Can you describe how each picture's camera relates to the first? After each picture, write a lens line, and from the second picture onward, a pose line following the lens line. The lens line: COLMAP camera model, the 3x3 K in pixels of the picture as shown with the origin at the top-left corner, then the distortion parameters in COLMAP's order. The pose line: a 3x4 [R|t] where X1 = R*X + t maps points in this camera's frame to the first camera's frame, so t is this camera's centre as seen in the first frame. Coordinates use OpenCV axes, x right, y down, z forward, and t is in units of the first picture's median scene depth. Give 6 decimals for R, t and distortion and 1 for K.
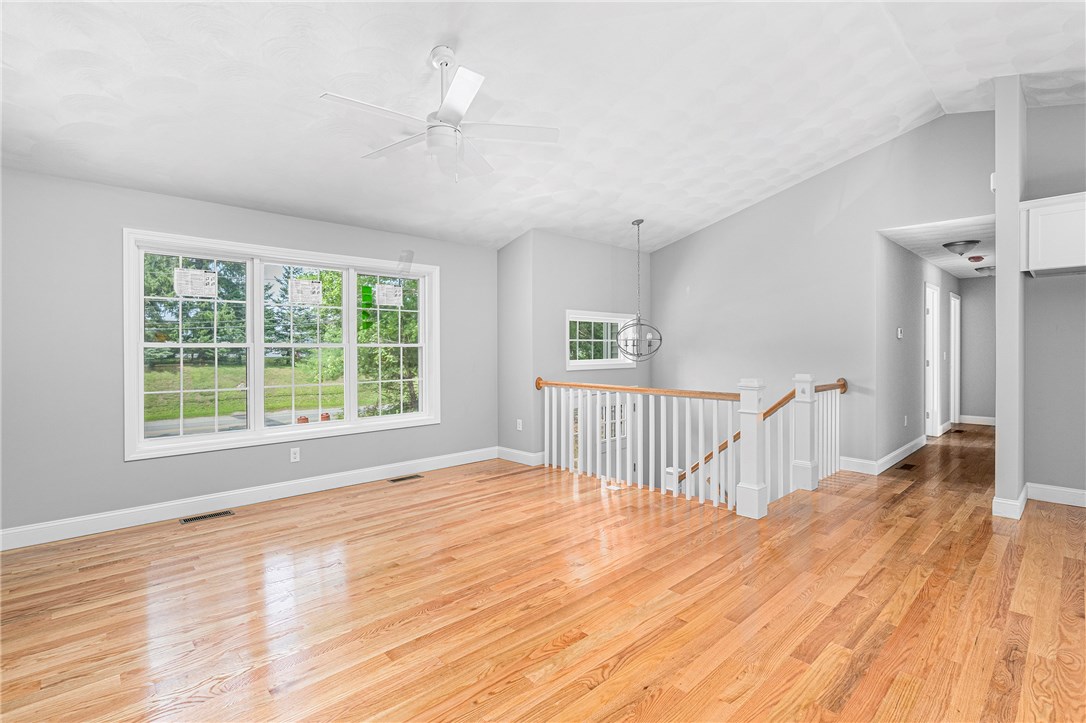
lens RADIAL K [[503.4, 0, 546.2], [0, 503.4, 351.6], [0, 0, 1]] dist [-0.000007, 0.000169]
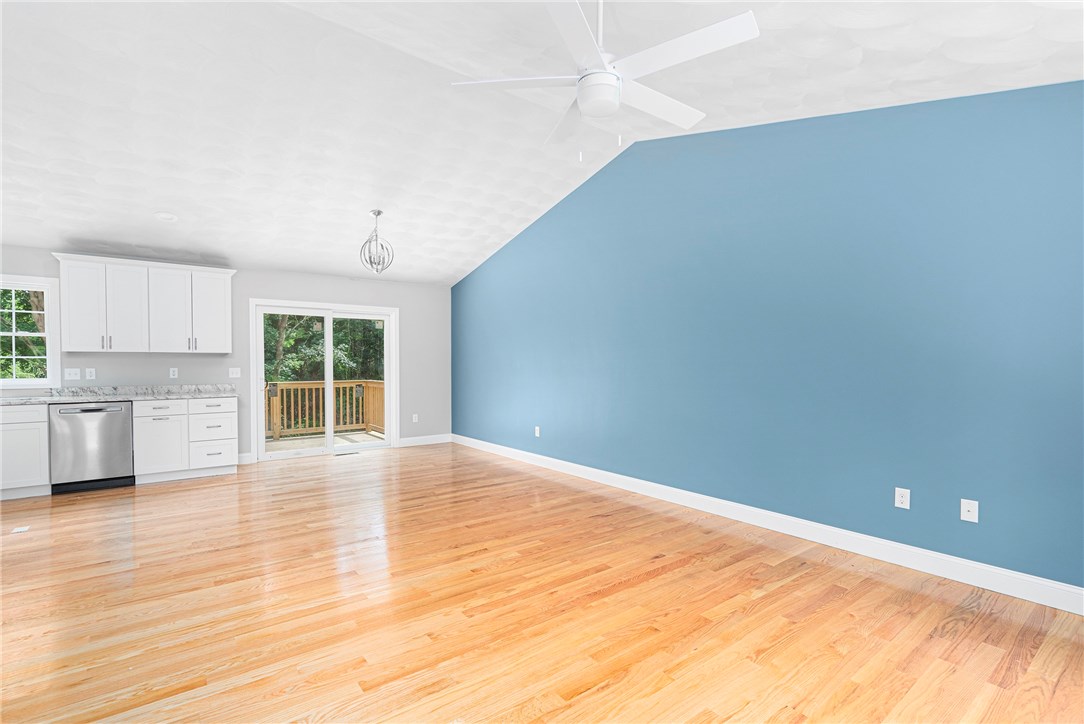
lens RADIAL K [[493.0, 0, 531.8], [0, 493.0, 376.6], [0, 0, 1]] dist [-0.001035, 0.000184]
pose [[-0.992490, 0.002478, 0.122297, -0.144356], [0.006686, 0.999399, 0.034011, -0.005844], [-0.122140, 0.034573, -0.991911, 1.325656]]
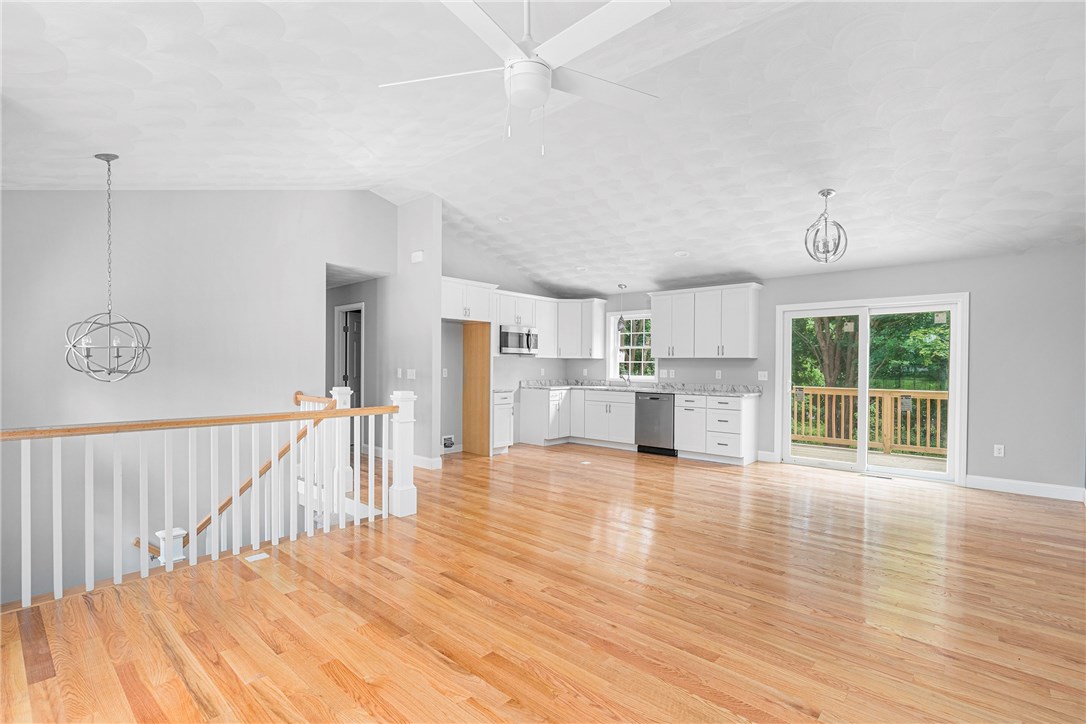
lens RADIAL K [[506.7, 0, 537.9], [0, 506.7, 365.3], [0, 0, 1]] dist [-0.000231, 0.000875]
pose [[-0.069119, 0.004305, 0.997599, -0.716522], [-0.001927, 0.999988, -0.004449, 0.002267], [-0.997607, -0.002230, -0.069110, 0.773588]]
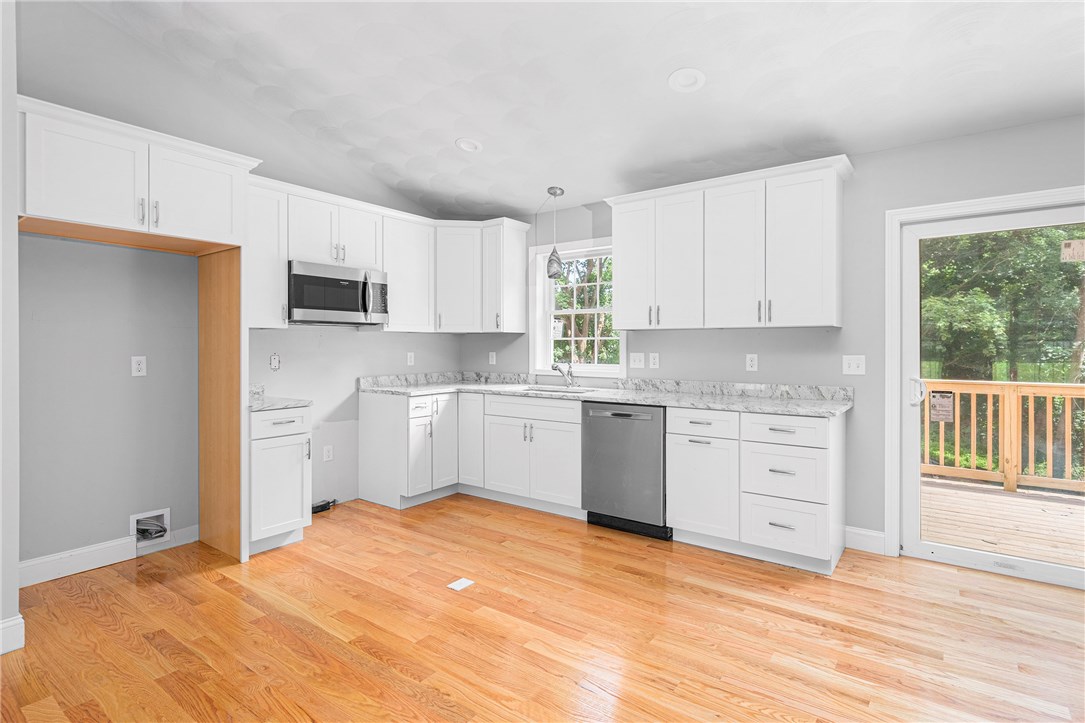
lens RADIAL K [[539.6, 0, 542.8], [0, 539.6, 347.8], [0, 0, 1]] dist [0.003268, 0.000261]
pose [[-0.173173, 0.000728, 0.984891, 0.227204], [0.006724, 0.999977, 0.000443, -0.002764], [-0.984868, 0.006699, -0.173174, 0.508779]]
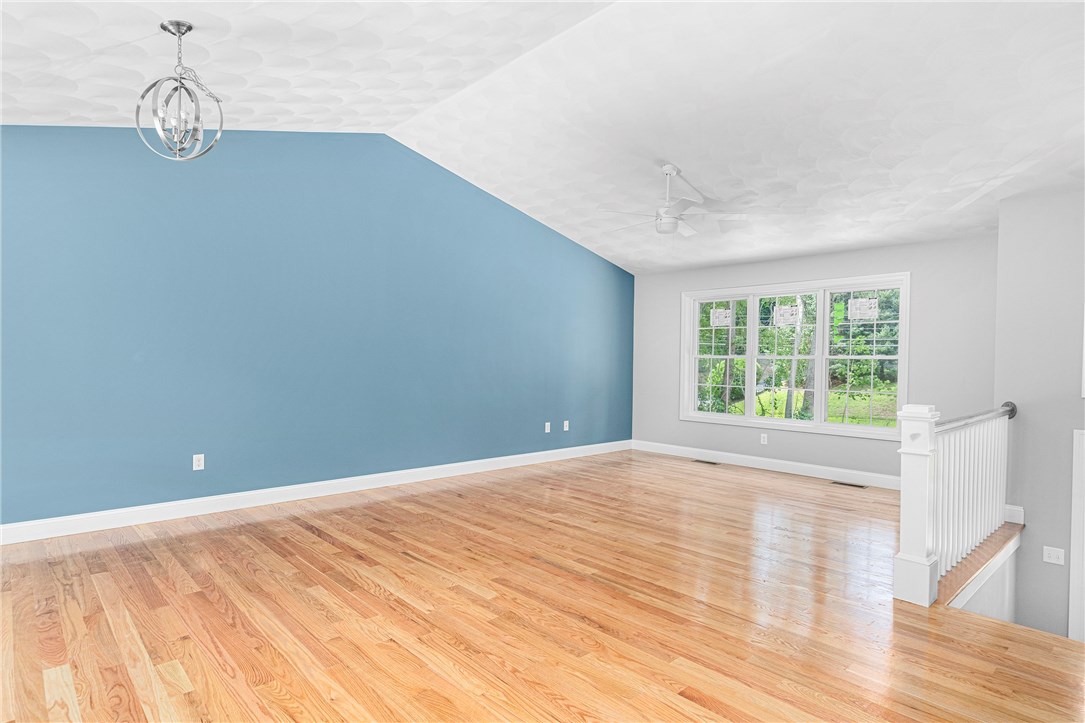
lens RADIAL K [[594.7, 0, 536.7], [0, 594.7, 364.3], [0, 0, 1]] dist [0.003788, 0.000407]
pose [[-0.019076, 0.013030, -0.999733, 1.230504], [-0.016919, 0.999768, 0.013353, -0.003986], [0.999675, 0.017169, -0.018851, 0.477827]]
